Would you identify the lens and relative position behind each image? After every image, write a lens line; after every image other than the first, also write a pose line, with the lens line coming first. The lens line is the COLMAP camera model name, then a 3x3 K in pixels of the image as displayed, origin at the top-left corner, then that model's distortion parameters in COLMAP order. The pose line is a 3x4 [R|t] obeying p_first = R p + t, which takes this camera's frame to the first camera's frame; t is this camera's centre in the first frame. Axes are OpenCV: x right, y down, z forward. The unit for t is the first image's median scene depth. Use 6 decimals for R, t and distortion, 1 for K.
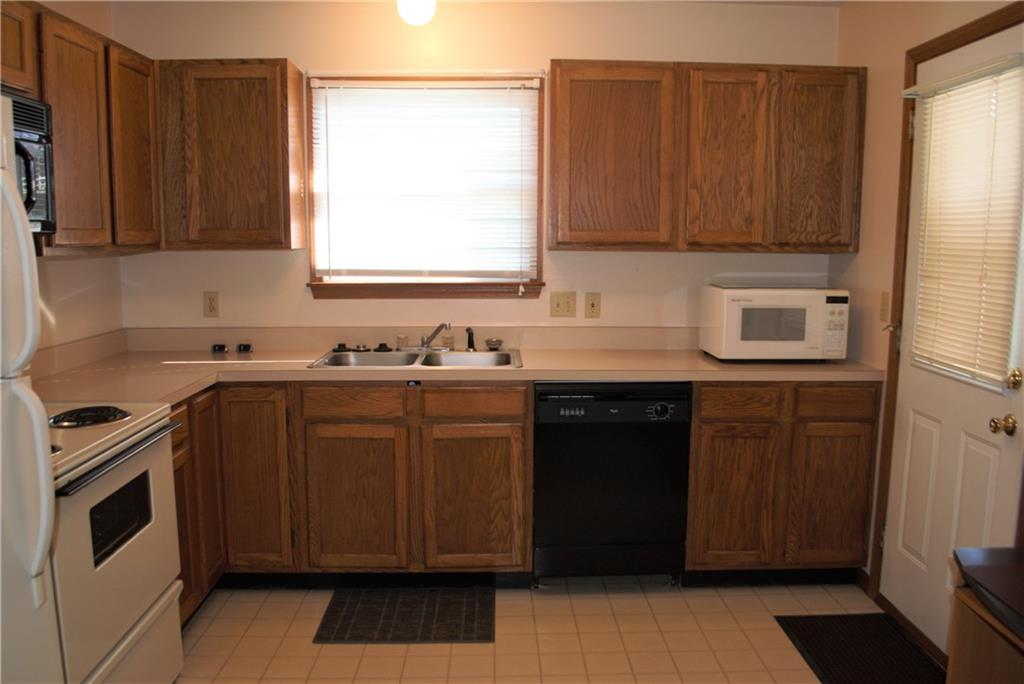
lens RADIAL K [[853.3, 0, 514.2], [0, 853.3, 346.1], [0, 0, 1]] dist [-0.059187, 0.015506]
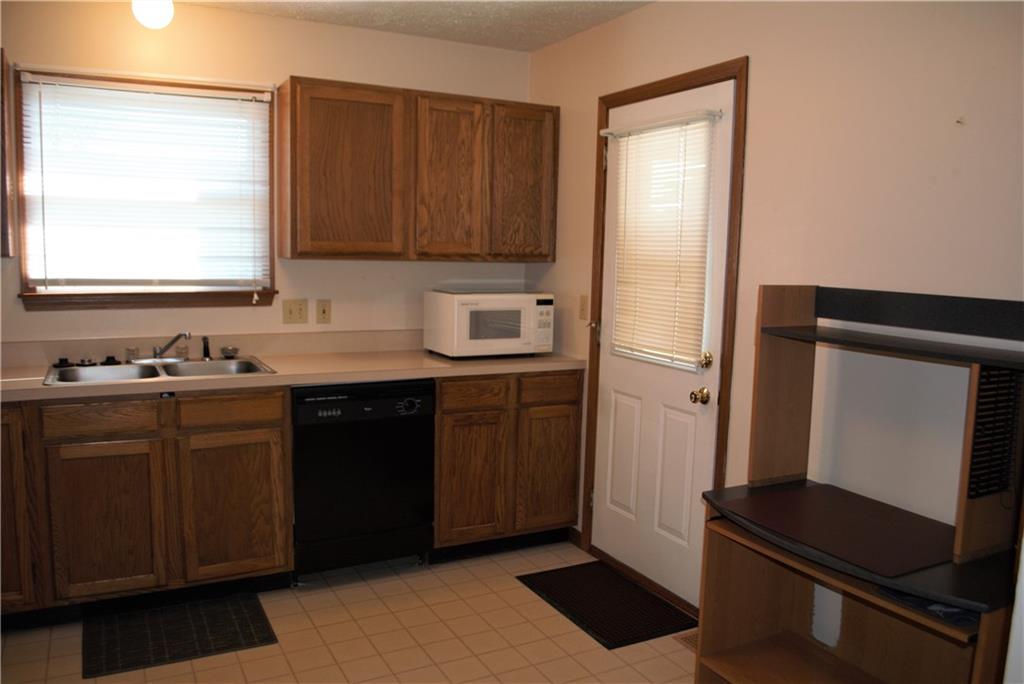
lens RADIAL K [[812.6, 0, 510.6], [0, 812.6, 340.4], [0, 0, 1]] dist [-0.044534, -0.006773]
pose [[0.902467, -0.035645, 0.429283, -0.152328], [0.040713, 0.999167, -0.002624, -0.000282], [-0.428832, 0.019846, 0.903166, -0.002796]]
